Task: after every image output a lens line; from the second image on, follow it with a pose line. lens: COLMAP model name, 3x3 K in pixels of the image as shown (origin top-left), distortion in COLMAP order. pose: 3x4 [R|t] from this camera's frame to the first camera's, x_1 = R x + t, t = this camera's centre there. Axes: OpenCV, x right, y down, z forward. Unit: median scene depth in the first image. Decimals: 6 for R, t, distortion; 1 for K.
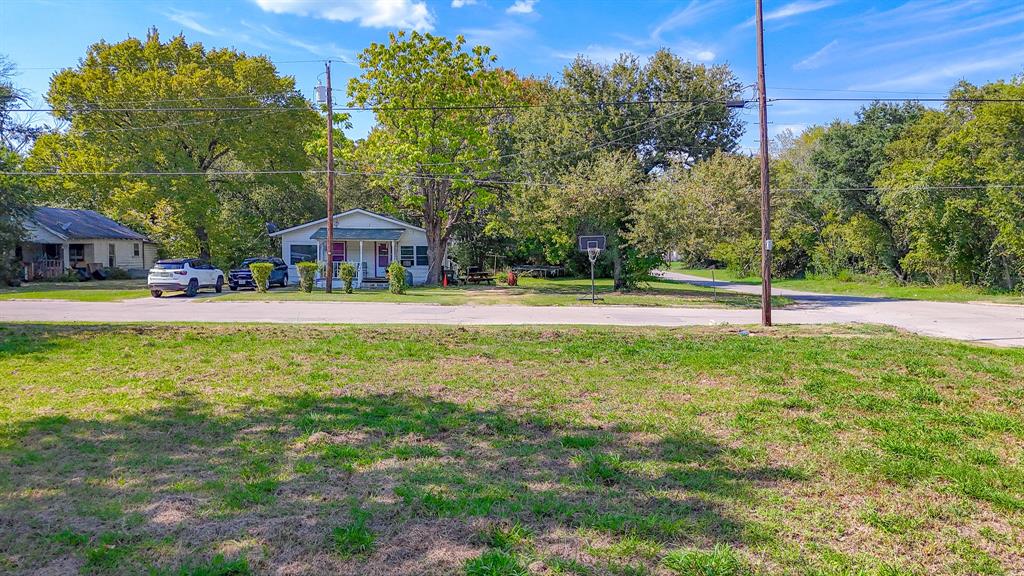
lens RADIAL K [[749.1, 0, 512.0], [0, 749.1, 288.0], [0, 0, 1]] dist [0.064331, -0.060544]
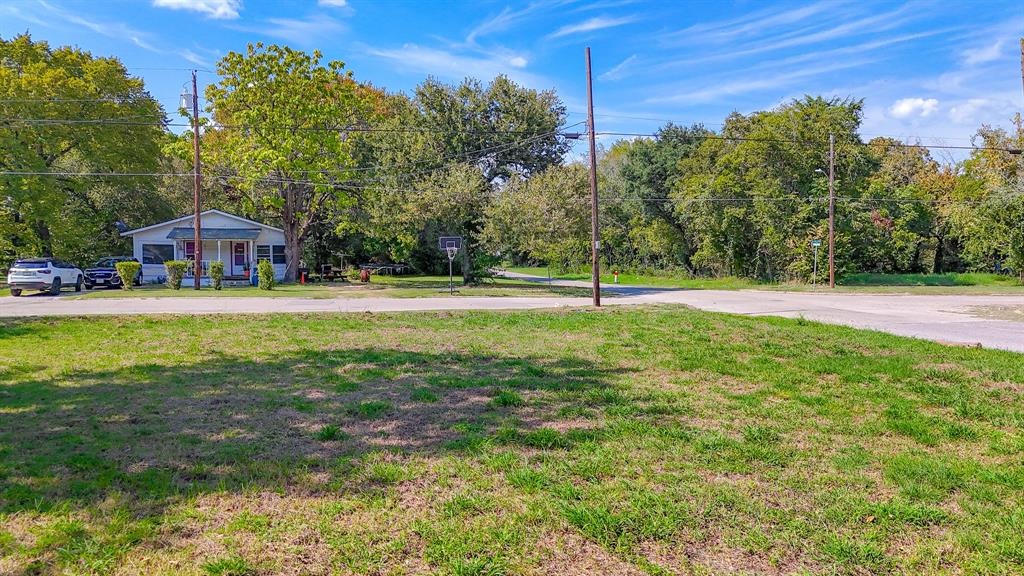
lens RADIAL K [[749.1, 0, 512.0], [0, 749.1, 288.0], [0, 0, 1]] dist [0.064331, -0.060544]
pose [[0.971724, -0.013603, 0.235726, -0.057959], [0.013582, 0.999906, 0.001715, 0.007232], [-0.235728, 0.001535, 0.971818, -0.118040]]
